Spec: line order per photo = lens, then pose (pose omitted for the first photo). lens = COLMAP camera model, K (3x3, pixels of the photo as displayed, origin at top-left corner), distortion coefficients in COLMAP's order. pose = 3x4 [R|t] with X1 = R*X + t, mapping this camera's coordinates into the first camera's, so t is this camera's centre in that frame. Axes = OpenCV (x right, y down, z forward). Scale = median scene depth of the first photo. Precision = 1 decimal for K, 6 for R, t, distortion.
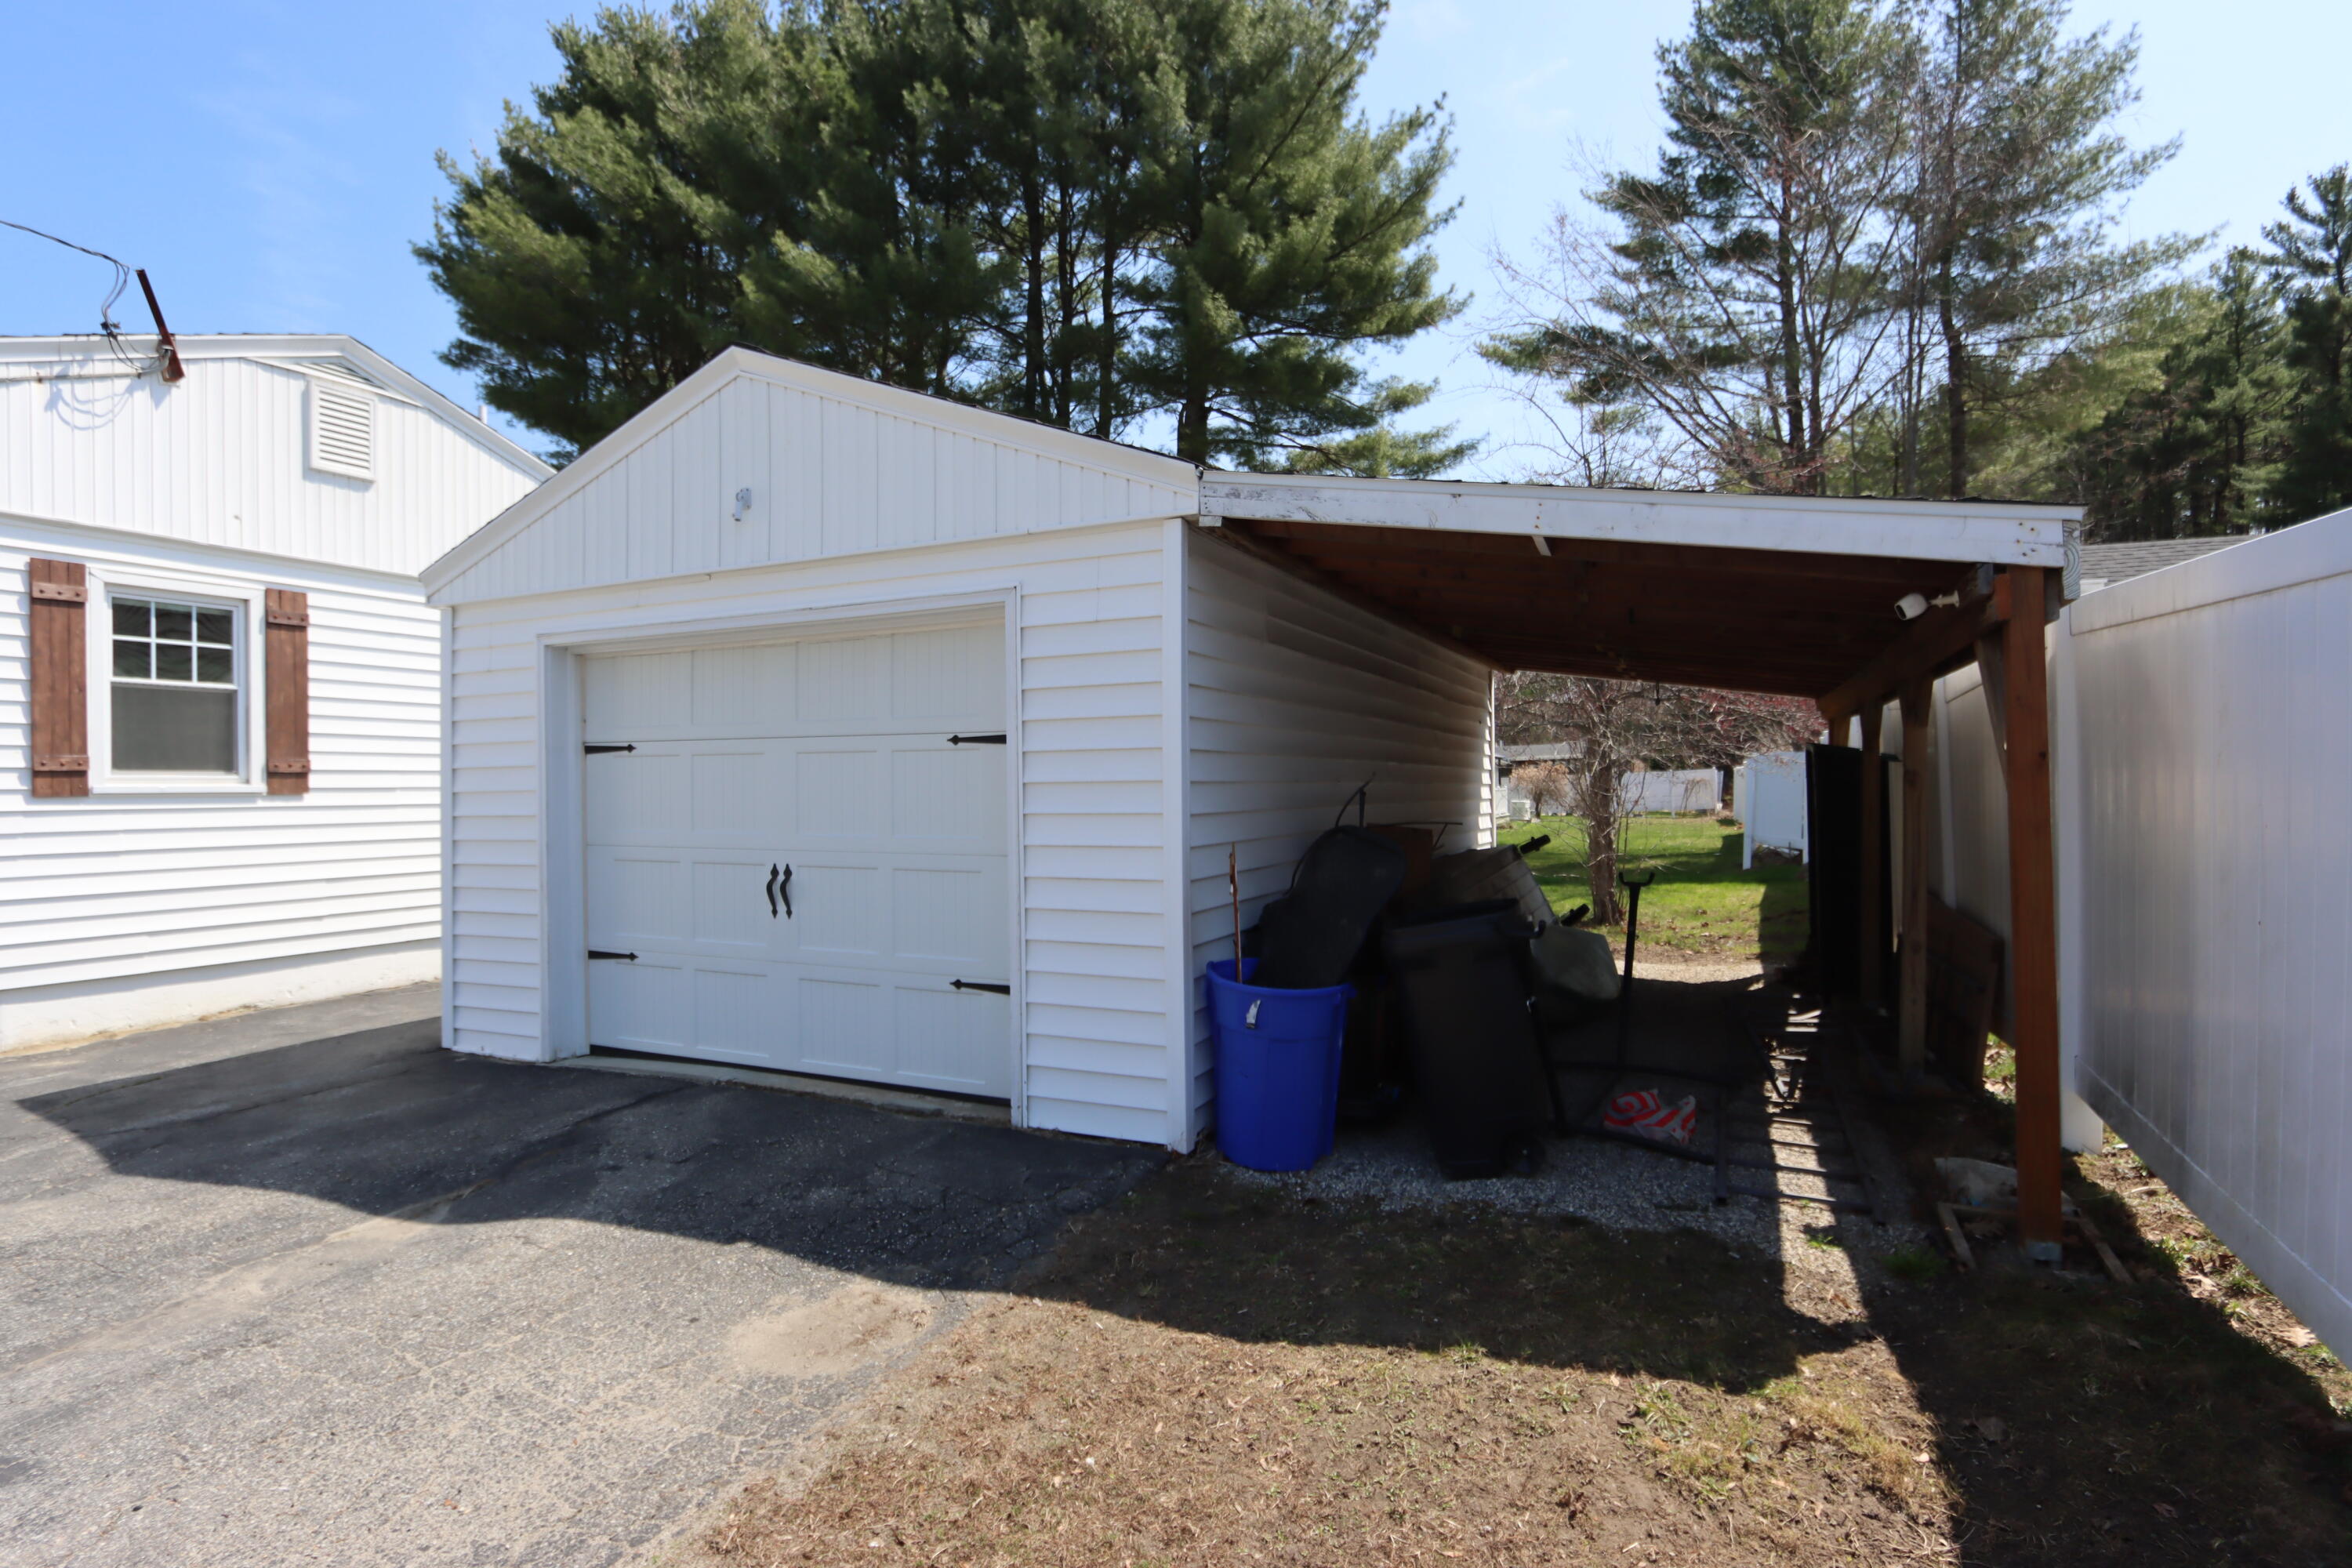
lens RADIAL K [[1200.0, 0, 1128.8], [0, 1200.0, 777.4], [0, 0, 1]] dist [-0.012276, 0.000172]
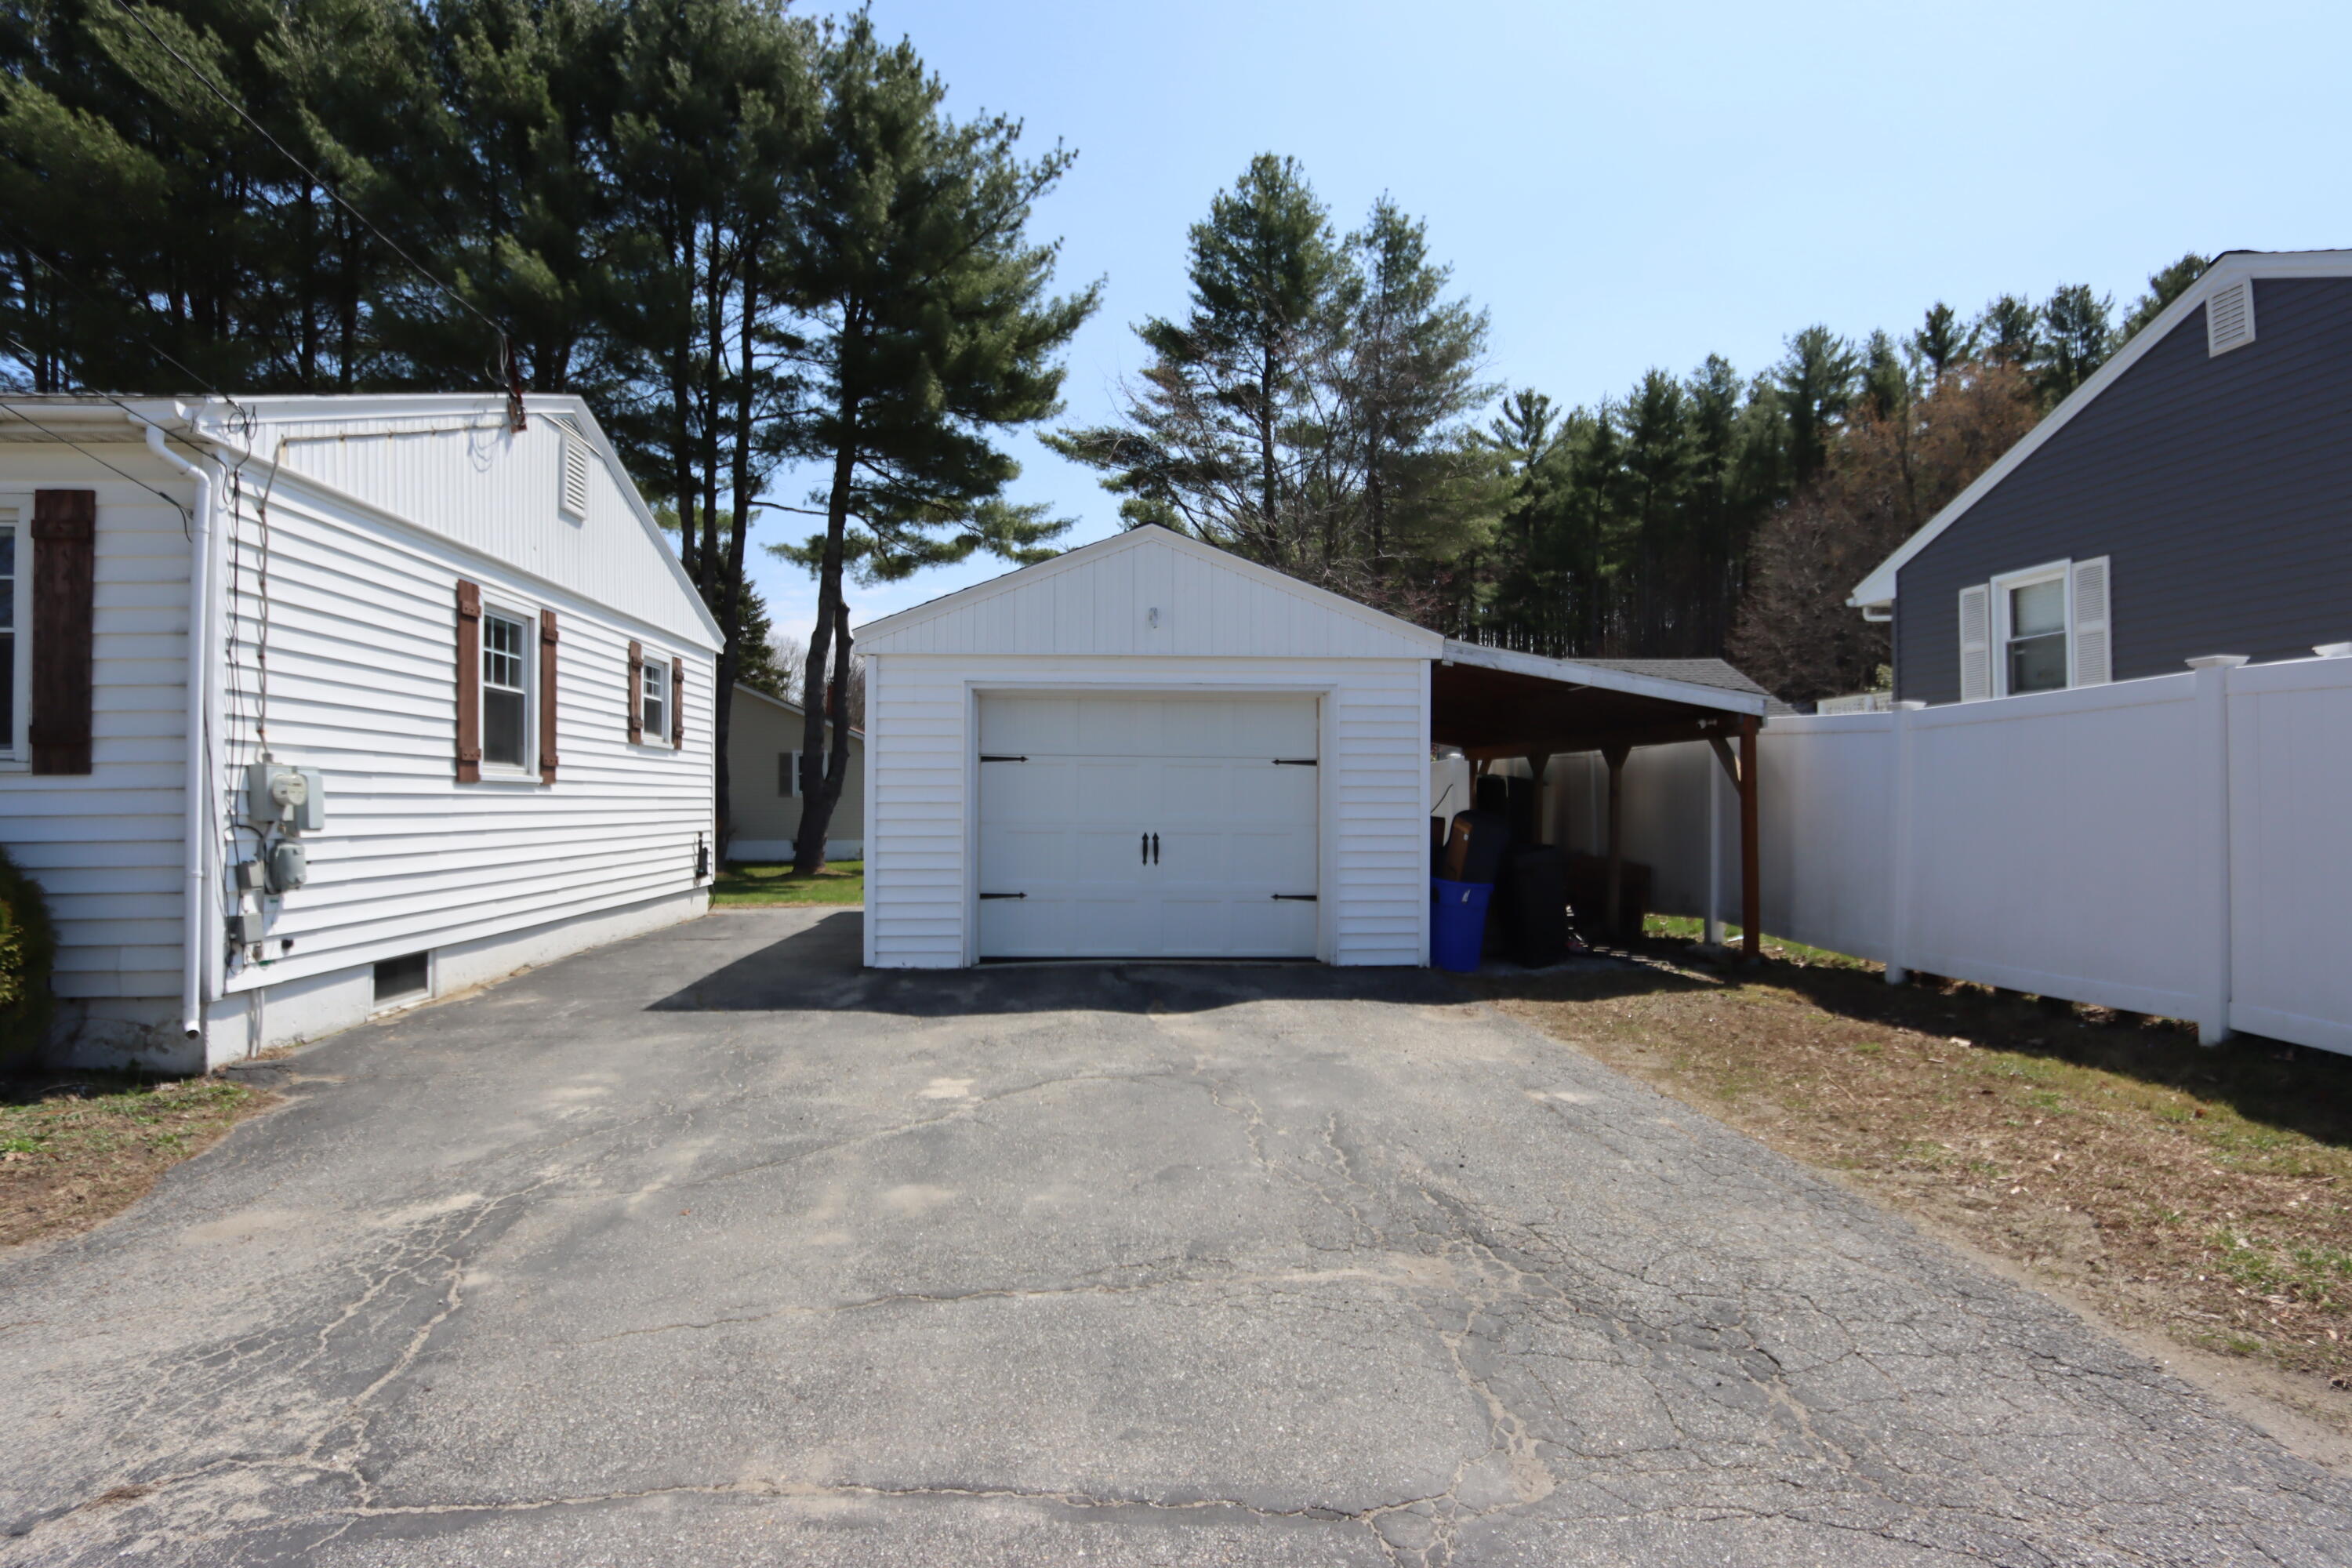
lens RADIAL K [[1200.0, 0, 1128.8], [0, 1200.0, 777.4], [0, 0, 1]] dist [-0.012276, 0.000172]
pose [[0.872116, 0.024501, 0.488686, -0.278406], [-0.017095, 0.999662, -0.019611, 0.007178], [-0.489001, 0.008749, 0.872239, -0.107123]]
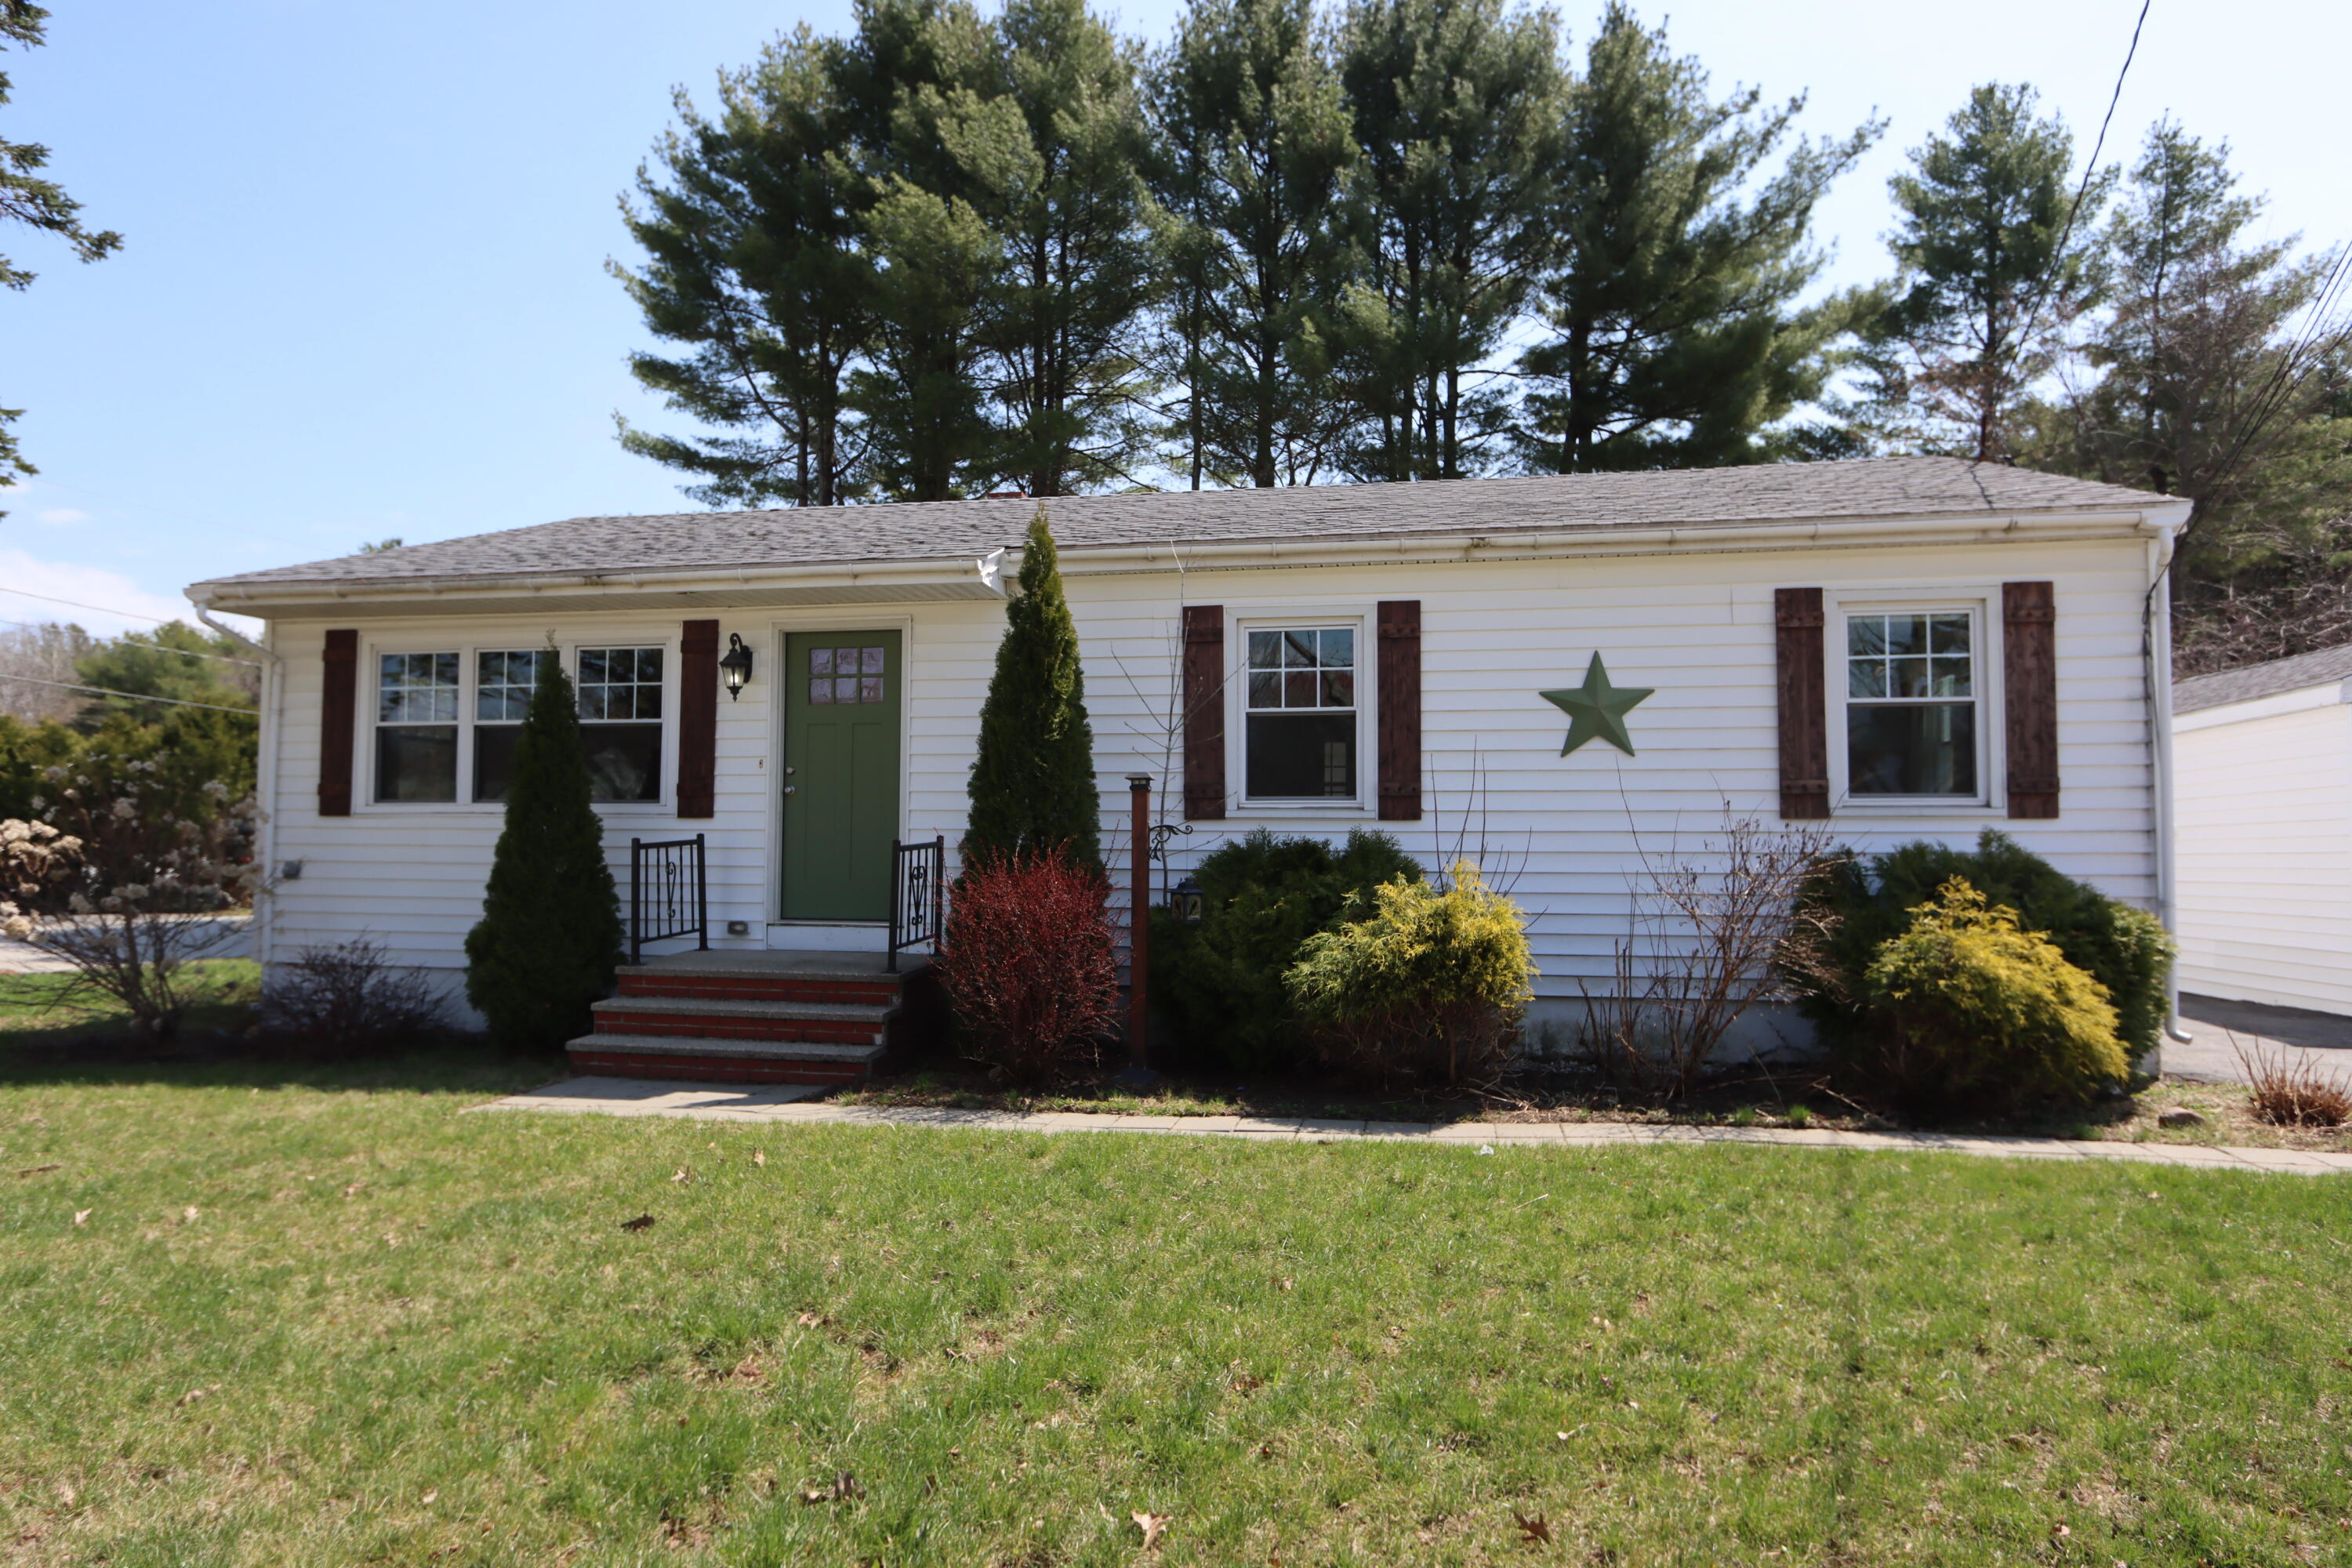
lens RADIAL K [[1365.3, 0, 1174.9], [0, 1365.3, 854.9], [0, 0, 1]] dist [-0.006090, 0.000311]
pose [[0.963538, 0.012856, 0.267264, -0.657200], [-0.015304, 0.999858, 0.007079, 0.015869], [-0.267135, -0.010911, 0.963597, -0.054913]]
